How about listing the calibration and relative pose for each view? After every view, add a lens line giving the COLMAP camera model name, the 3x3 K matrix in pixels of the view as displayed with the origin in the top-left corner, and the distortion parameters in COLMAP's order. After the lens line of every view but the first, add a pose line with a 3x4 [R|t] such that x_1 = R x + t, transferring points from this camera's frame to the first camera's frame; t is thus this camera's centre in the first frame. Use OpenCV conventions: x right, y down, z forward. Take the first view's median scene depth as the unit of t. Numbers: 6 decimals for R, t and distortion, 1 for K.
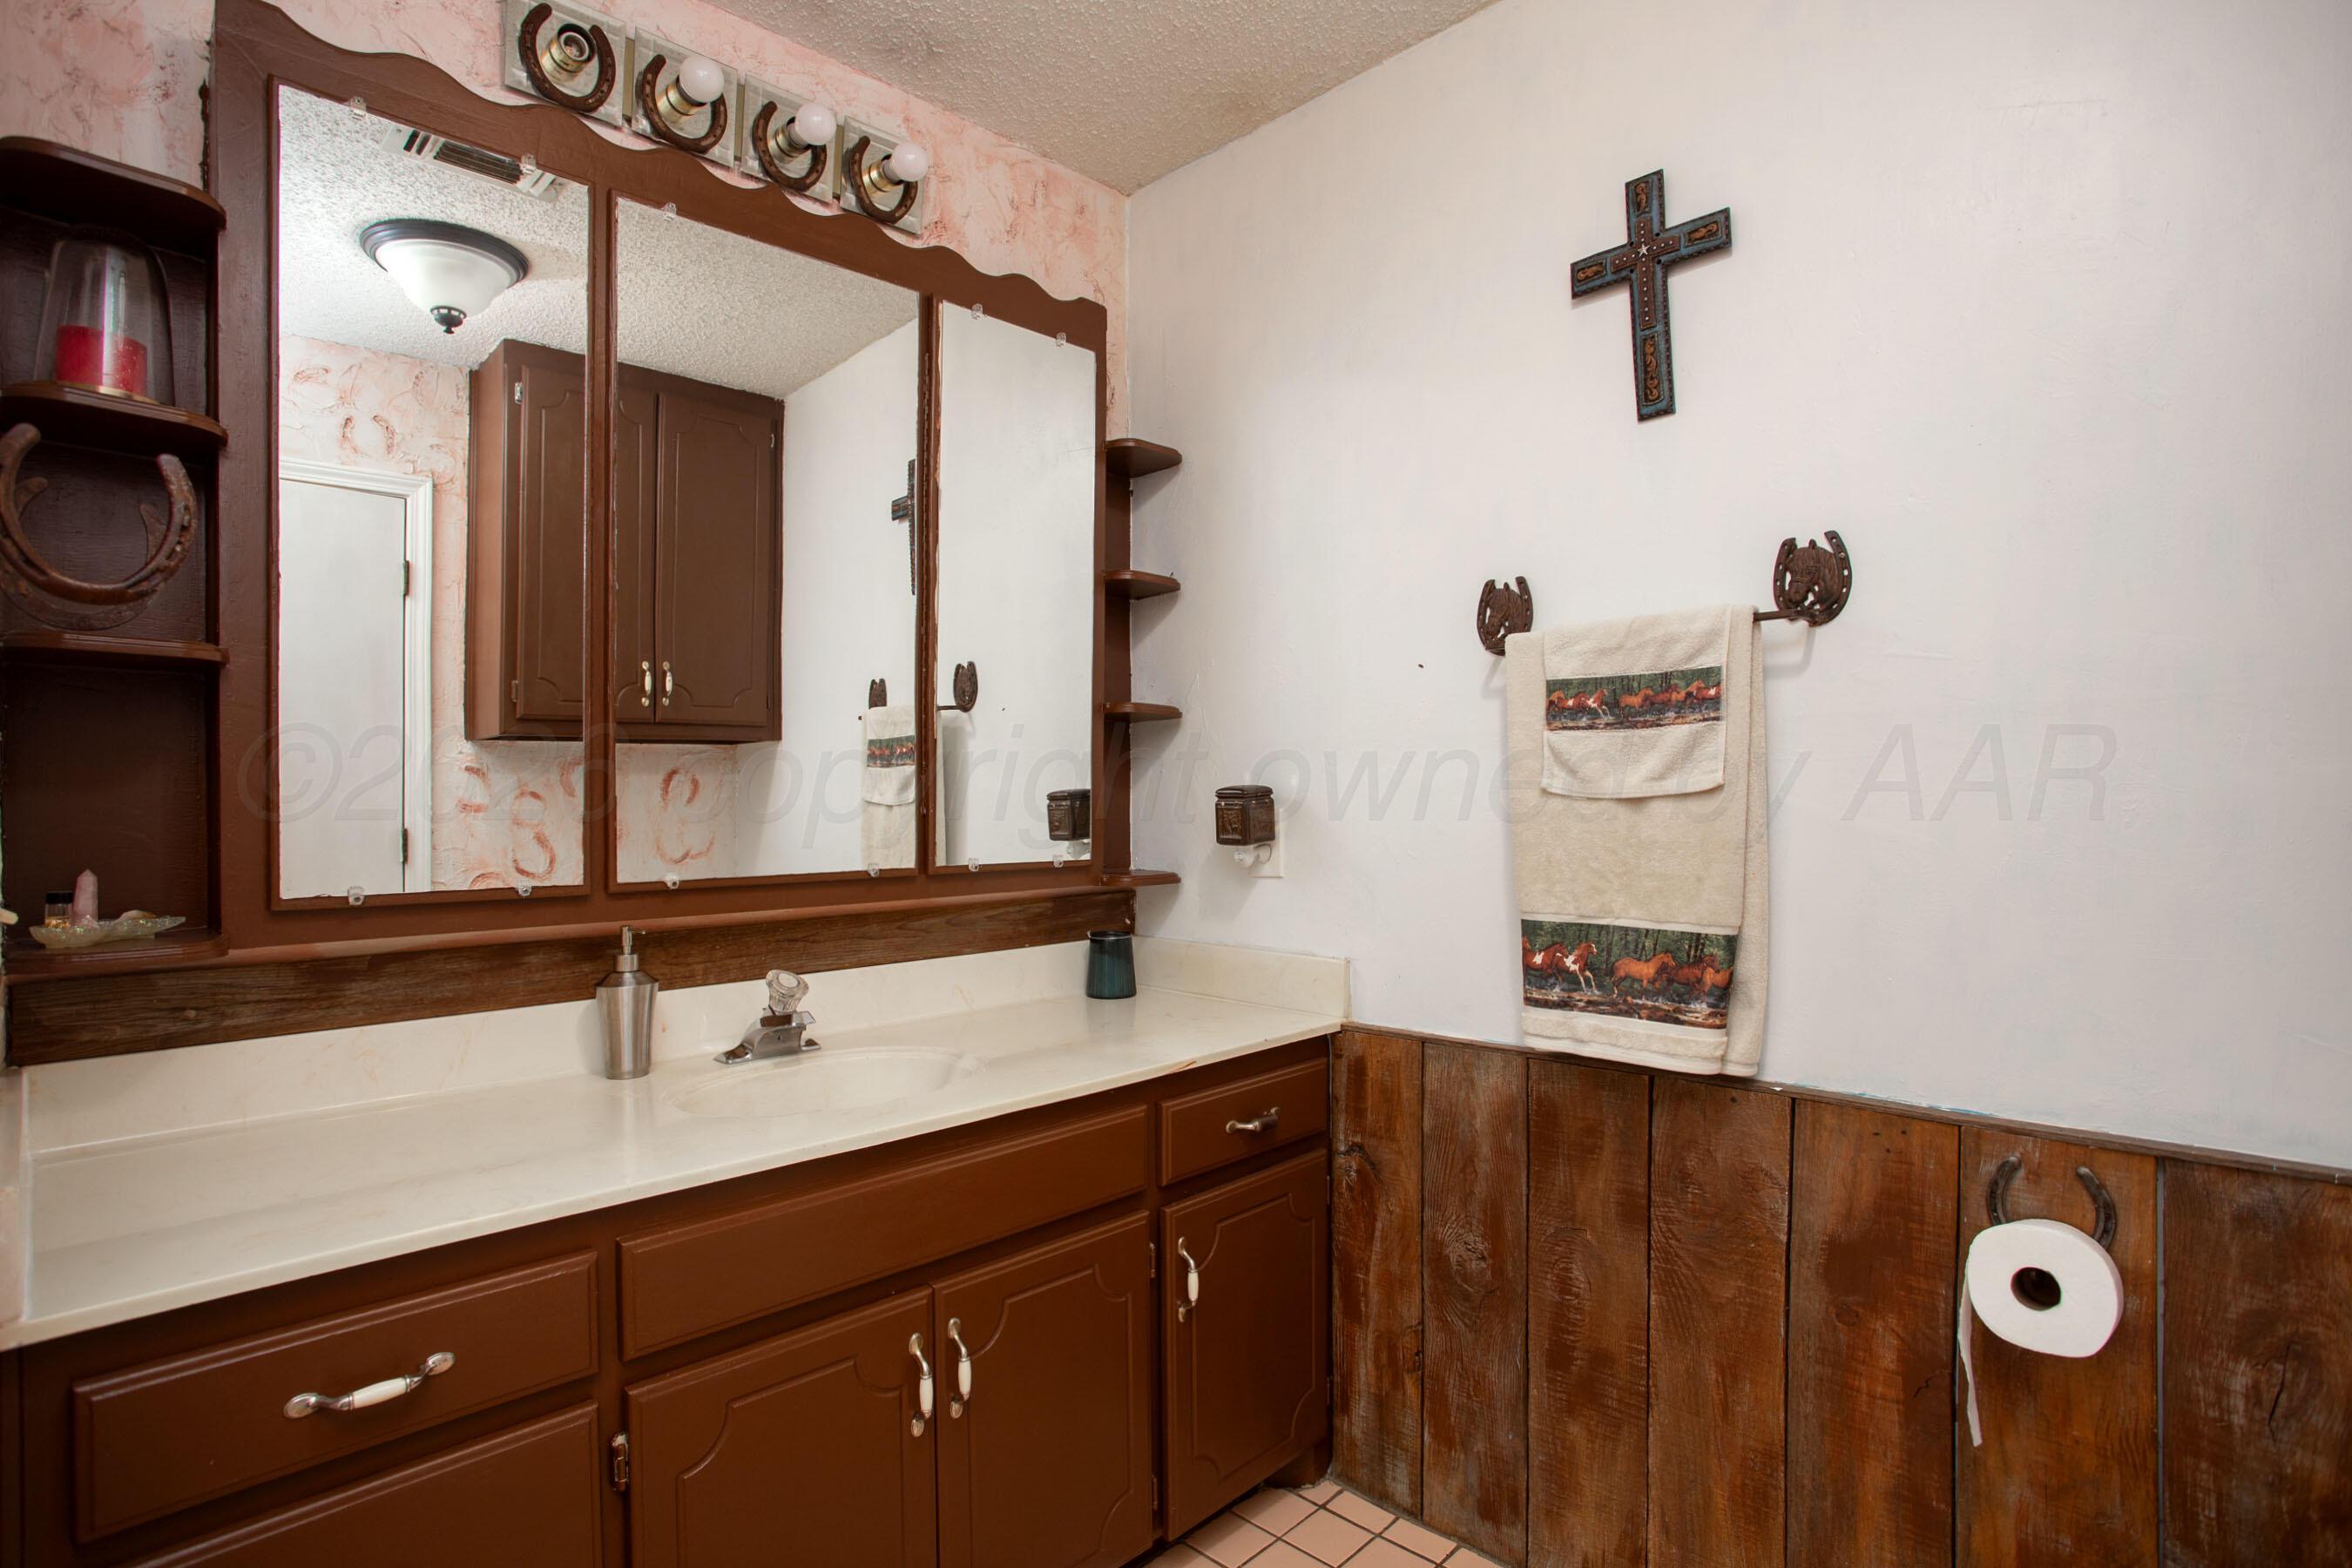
lens RADIAL K [[1197.8, 0, 1176.0], [0, 1197.8, 784.0], [0, 0, 1]] dist [-0.031898, 0.030015]
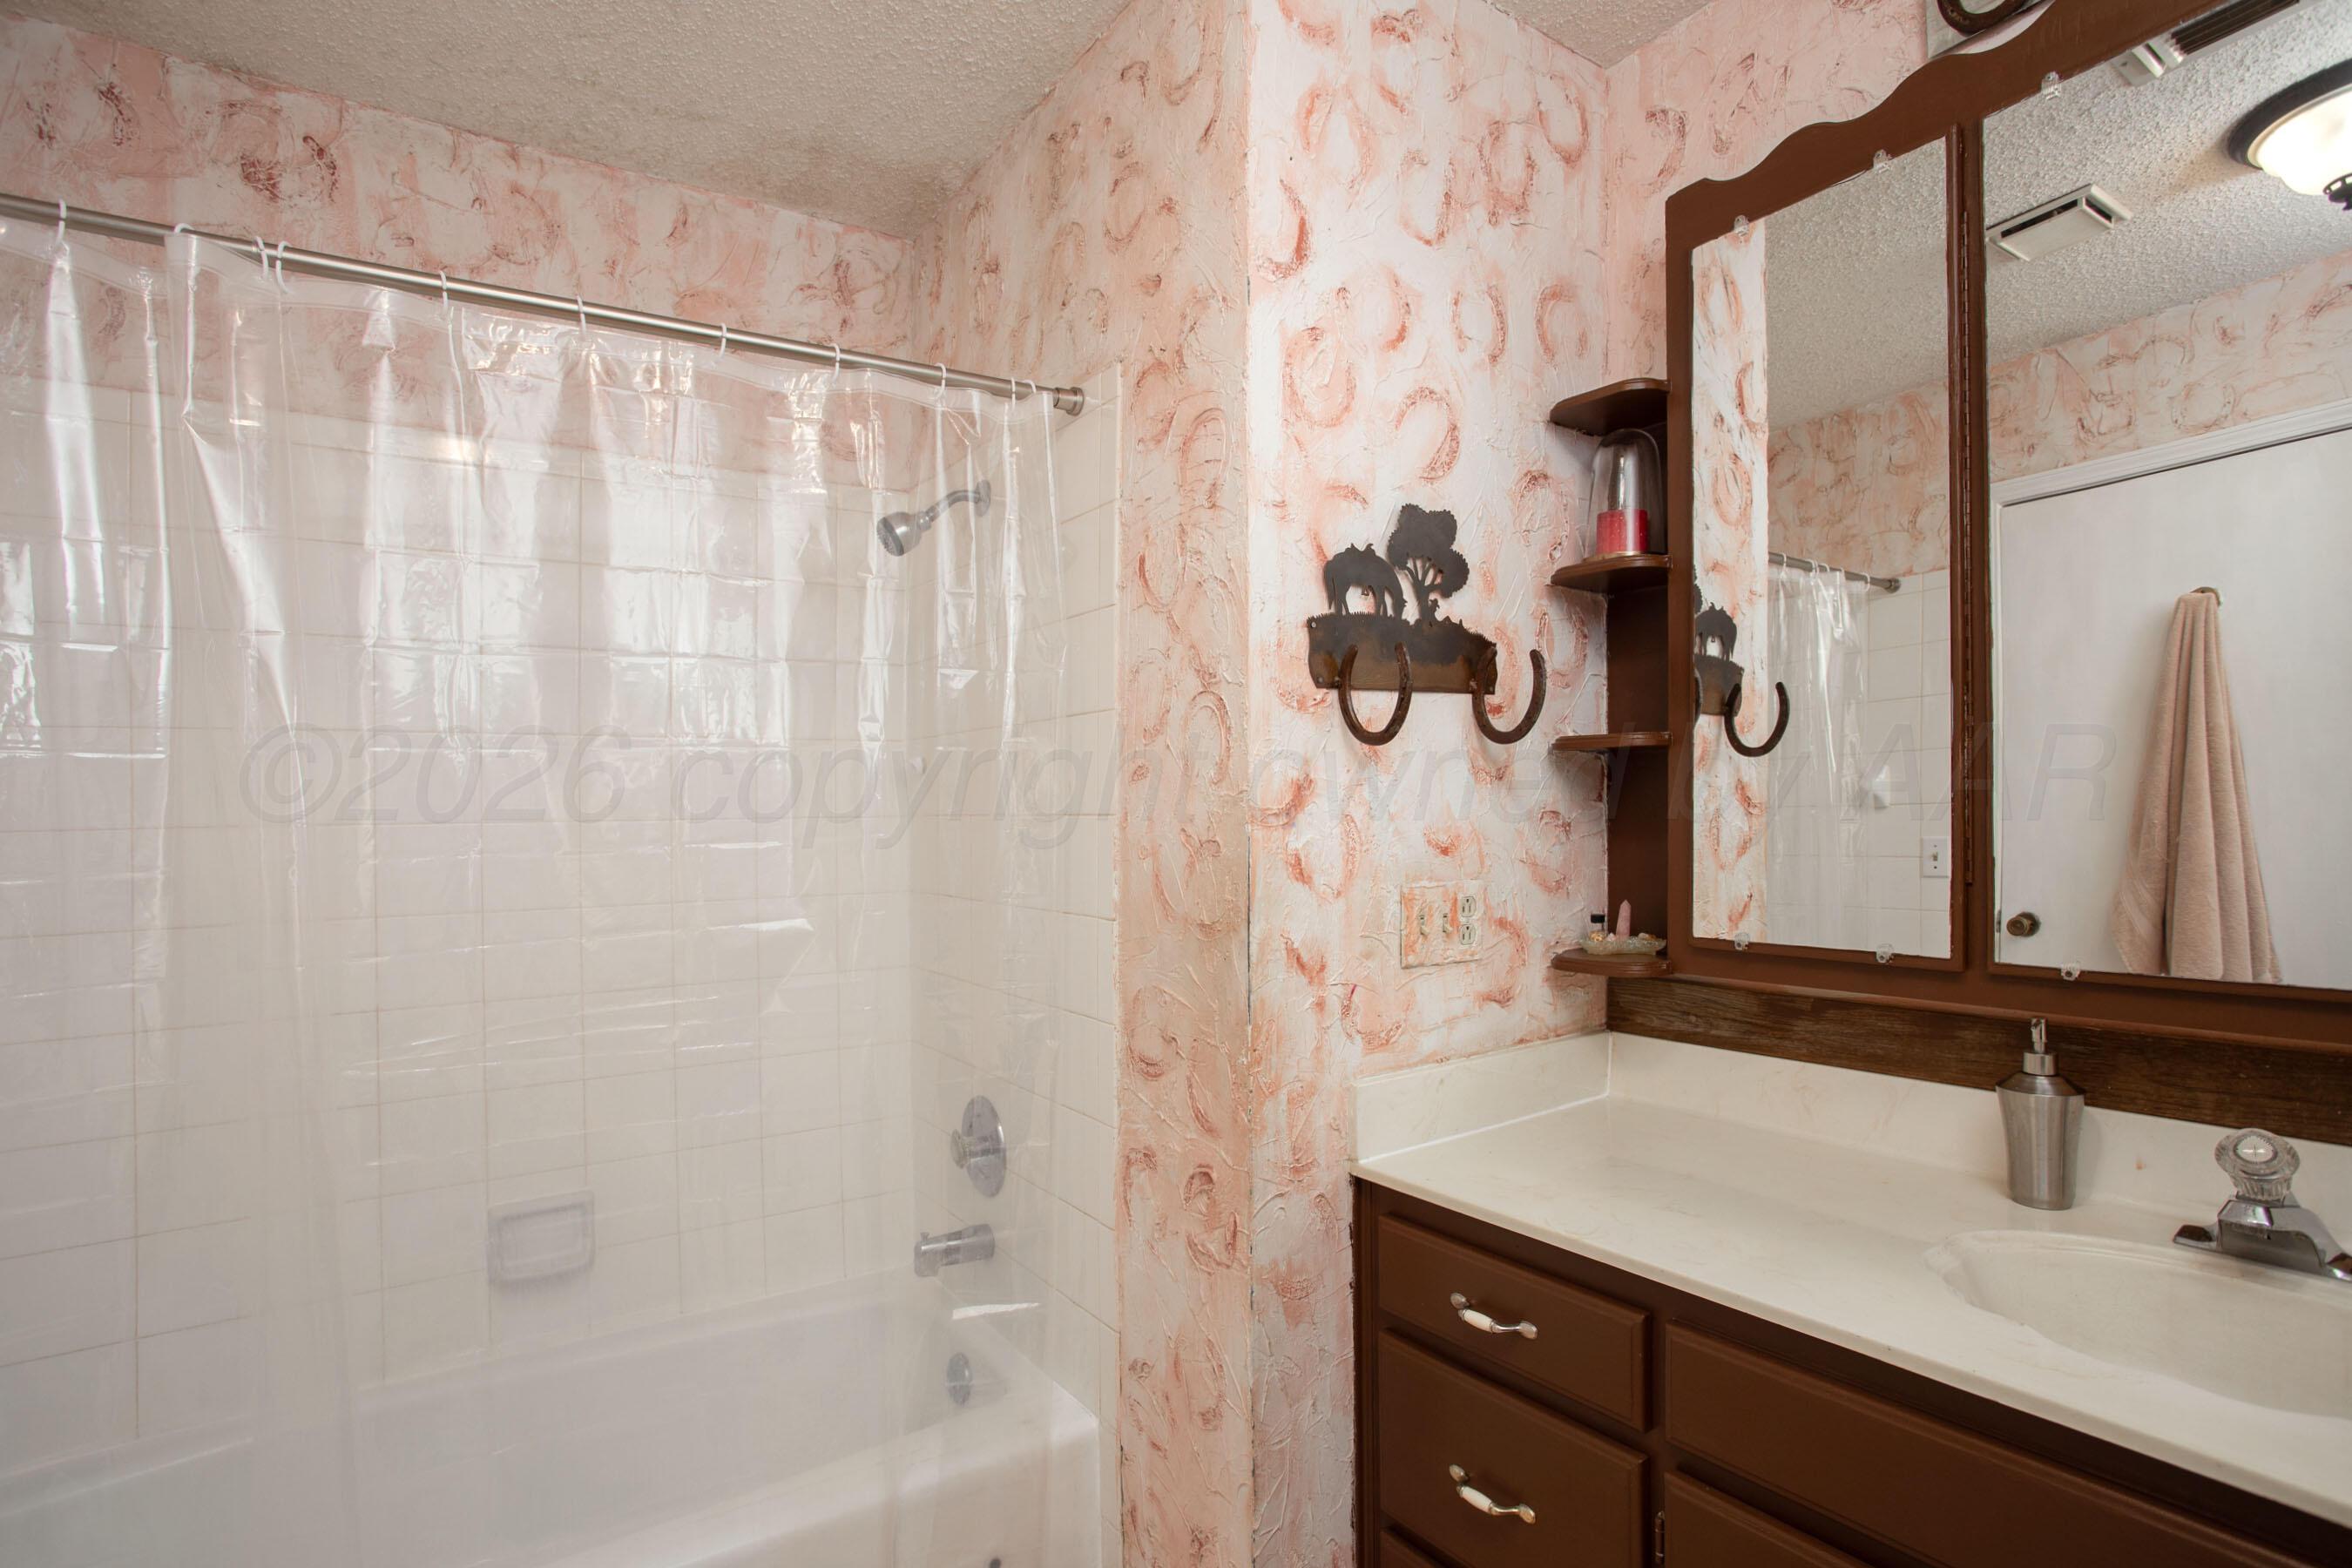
lens RADIAL K [[1197.8, 0, 1176.0], [0, 1197.8, 784.0], [0, 0, 1]] dist [-0.031898, 0.030015]
pose [[-0.200077, -0.003872, -0.979772, 0.483345], [0.048867, 0.998708, -0.013926, -0.060698], [0.978561, -0.050665, -0.199630, 0.656047]]
